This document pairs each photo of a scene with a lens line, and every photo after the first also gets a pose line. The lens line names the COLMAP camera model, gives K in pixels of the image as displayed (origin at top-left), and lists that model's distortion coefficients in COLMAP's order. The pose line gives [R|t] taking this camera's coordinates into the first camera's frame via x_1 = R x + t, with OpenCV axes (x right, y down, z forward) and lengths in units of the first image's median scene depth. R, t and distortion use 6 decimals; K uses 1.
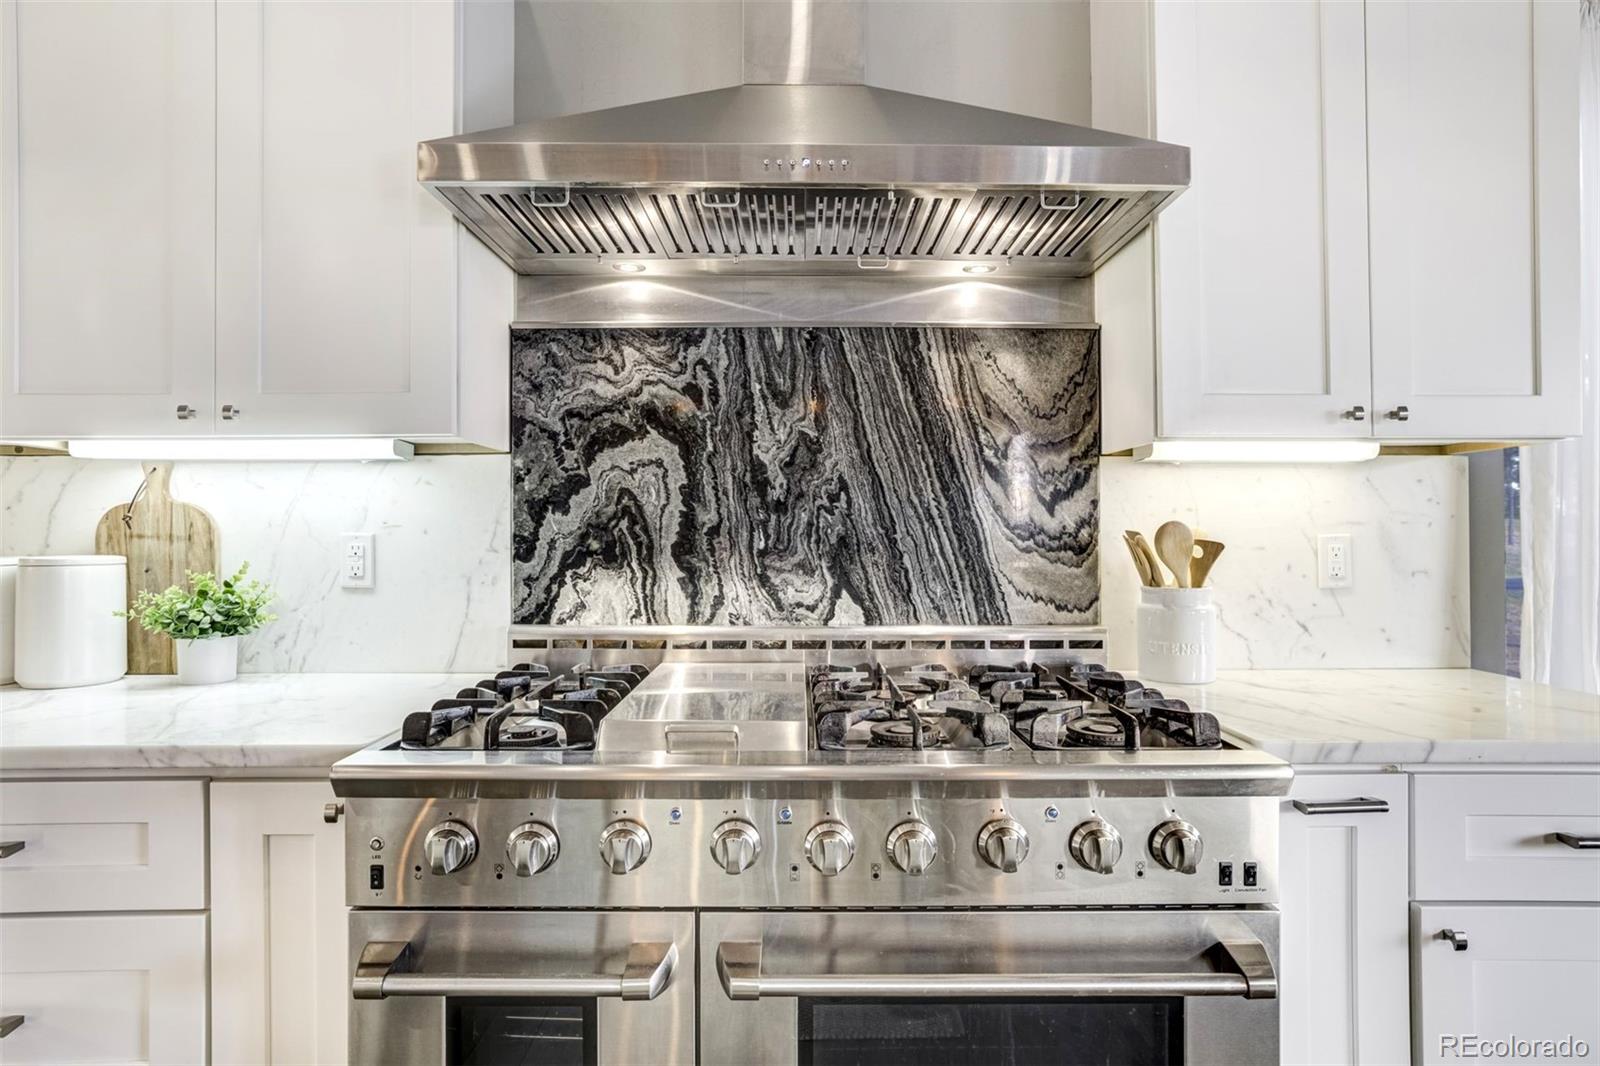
lens RADIAL K [[867.7, 0, 801.1], [0, 867.7, 523.1], [0, 0, 1]] dist [-0.016479, -0.000240]
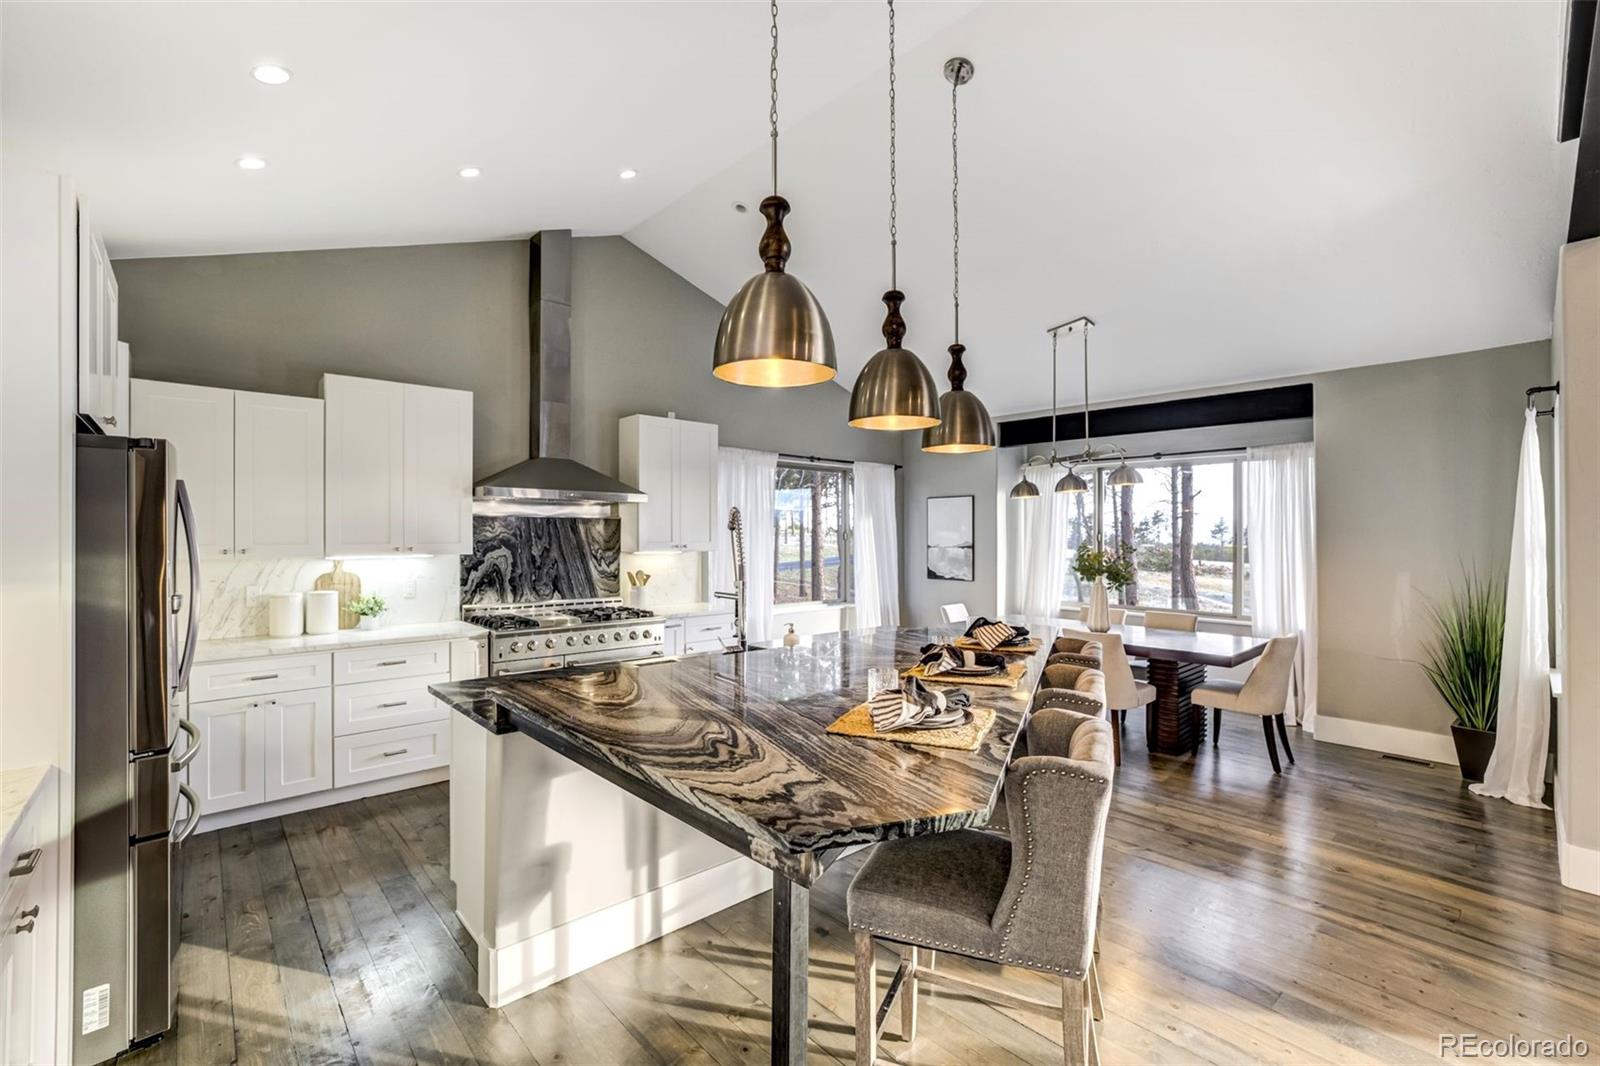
lens RADIAL K [[689.1, 0, 790.0], [0, 689.1, 534.7], [0, 0, 1]] dist [-0.014319, 0.003298]
pose [[0.740633, 0.003326, 0.671901, -1.169541], [-0.015376, 0.999810, 0.011999, -0.205401], [-0.671734, -0.019218, 0.740543, -1.804389]]
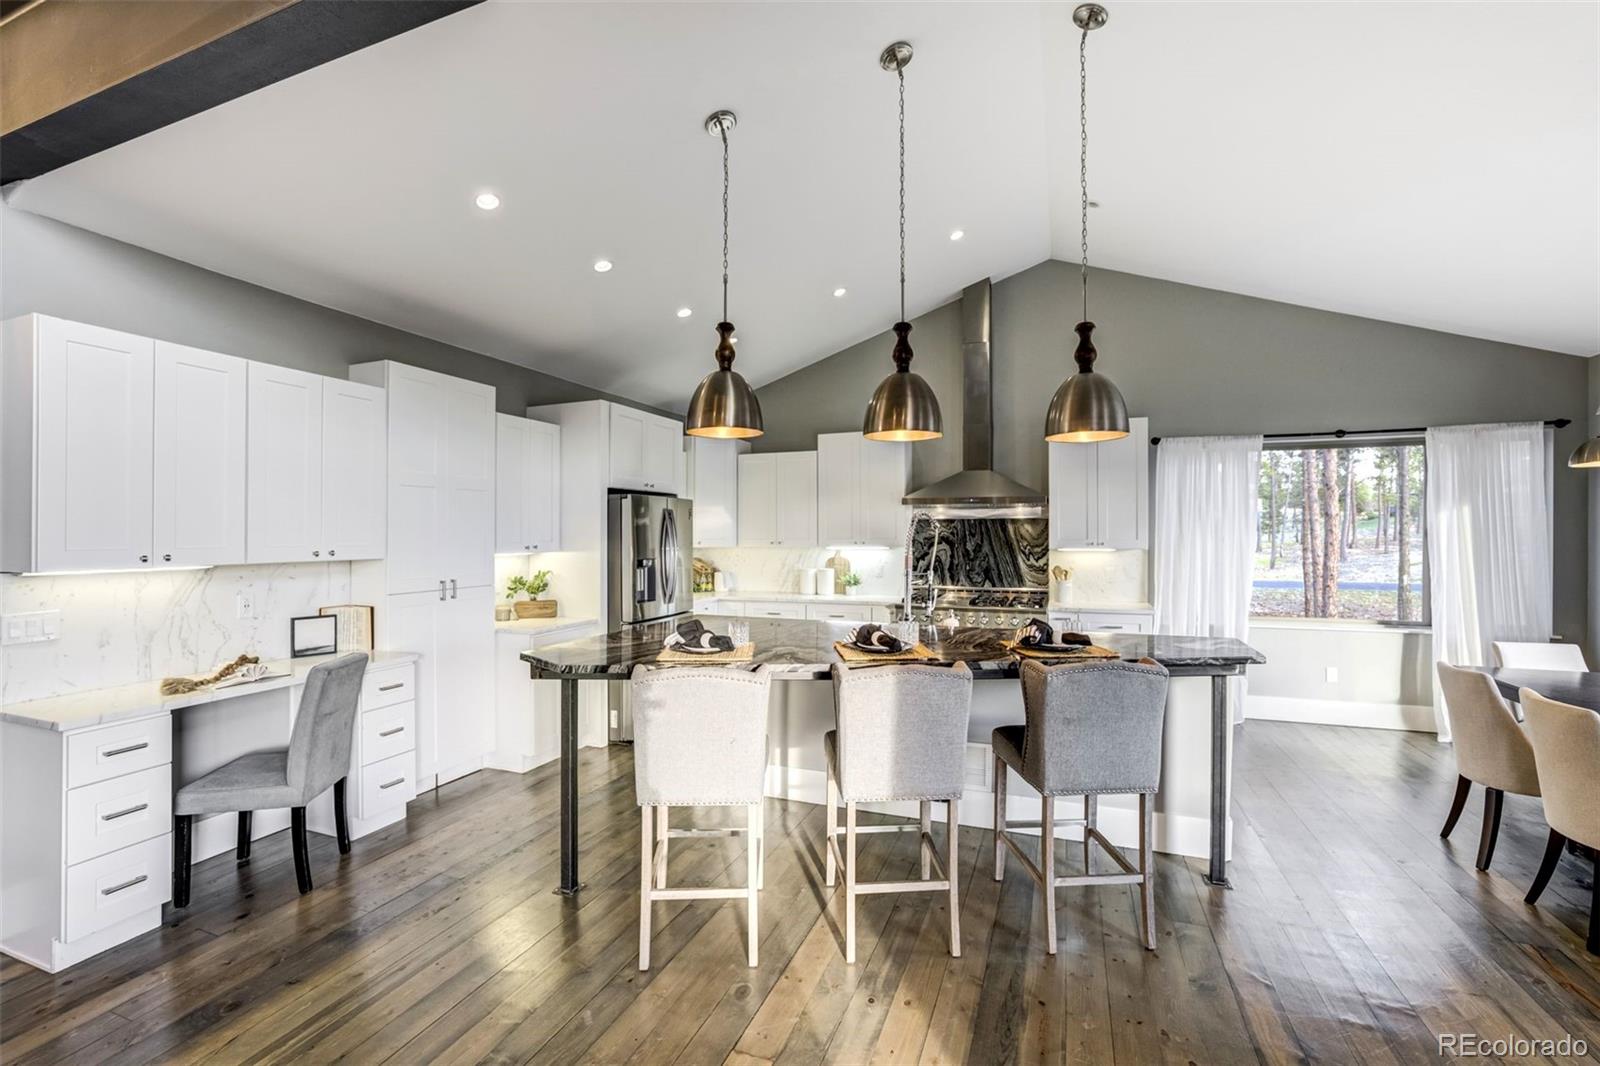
lens RADIAL K [[689.1, 0, 804.1], [0, 689.1, 531.2], [0, 0, 1]] dist [-0.014319, 0.003298]
pose [[0.935623, -0.000095, -0.353000, 0.410194], [0.005059, 0.999901, 0.013141, -0.215158], [0.352964, -0.014081, 0.935531, -2.572033]]
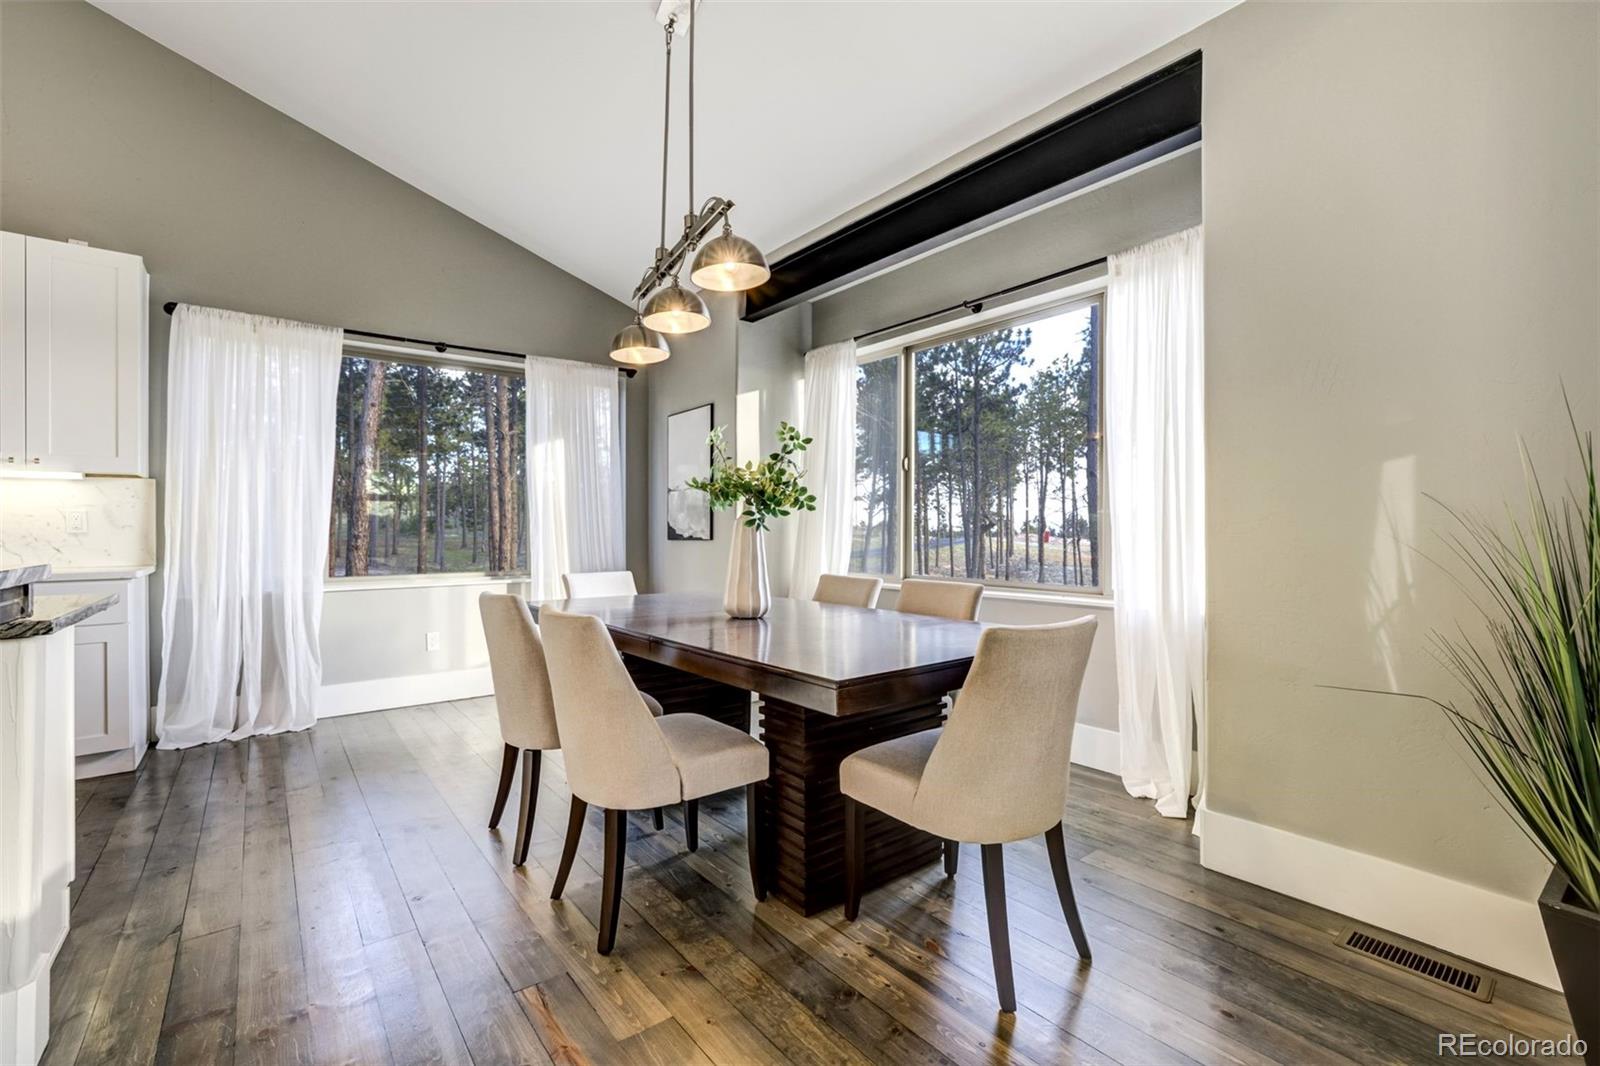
lens RADIAL K [[689.1, 0, 800.1], [0, 689.1, 535.4], [0, 0, 1]] dist [-0.014319, 0.003298]
pose [[0.781630, -0.002605, 0.623737, 1.023181], [-0.008541, 0.999853, 0.014878, 0.038925], [-0.623684, -0.016956, 0.781492, -1.680022]]
